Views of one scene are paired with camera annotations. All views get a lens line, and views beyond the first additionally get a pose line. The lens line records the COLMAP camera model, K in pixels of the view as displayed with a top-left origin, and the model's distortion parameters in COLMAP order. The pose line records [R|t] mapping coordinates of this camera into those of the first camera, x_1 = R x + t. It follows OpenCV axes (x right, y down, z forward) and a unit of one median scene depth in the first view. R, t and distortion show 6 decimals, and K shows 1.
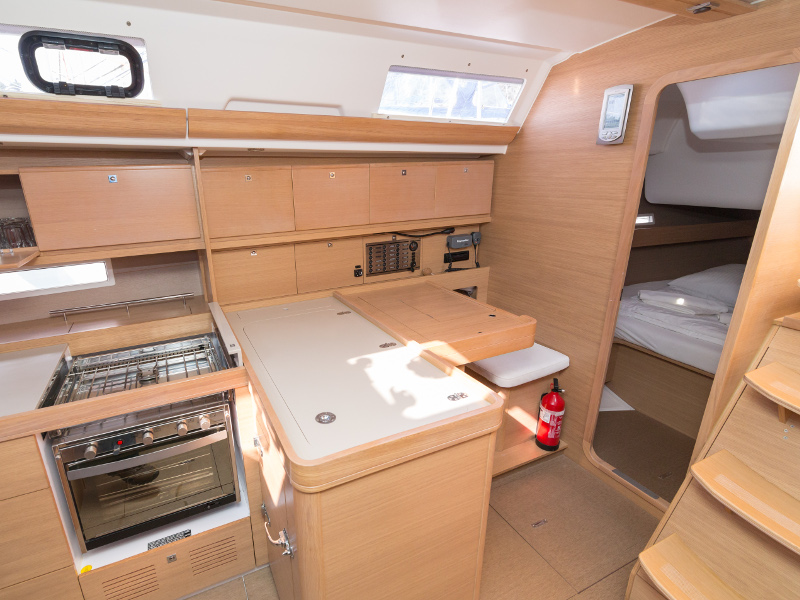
lens RADIAL K [[391.1, 0, 404.6], [0, 391.1, 301.0], [0, 0, 1]] dist [0.001431, 0.000139]
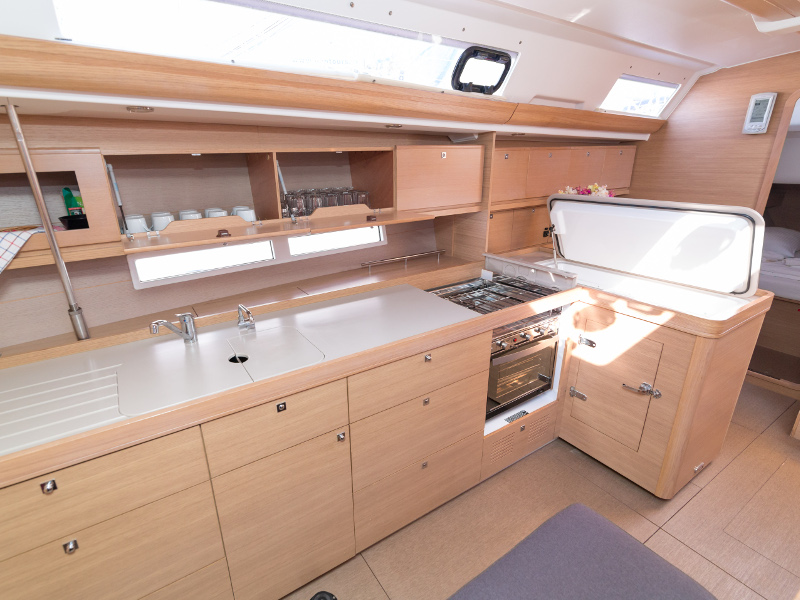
lens RADIAL K [[400.7, 0, 396.5], [0, 400.7, 309.1], [0, 0, 1]] dist [-0.003234, 0.001544]
pose [[0.988969, -0.048810, 0.139849, -0.879413], [0.044526, 0.998443, 0.033605, 0.117282], [-0.141272, -0.027008, 0.989602, -0.249393]]
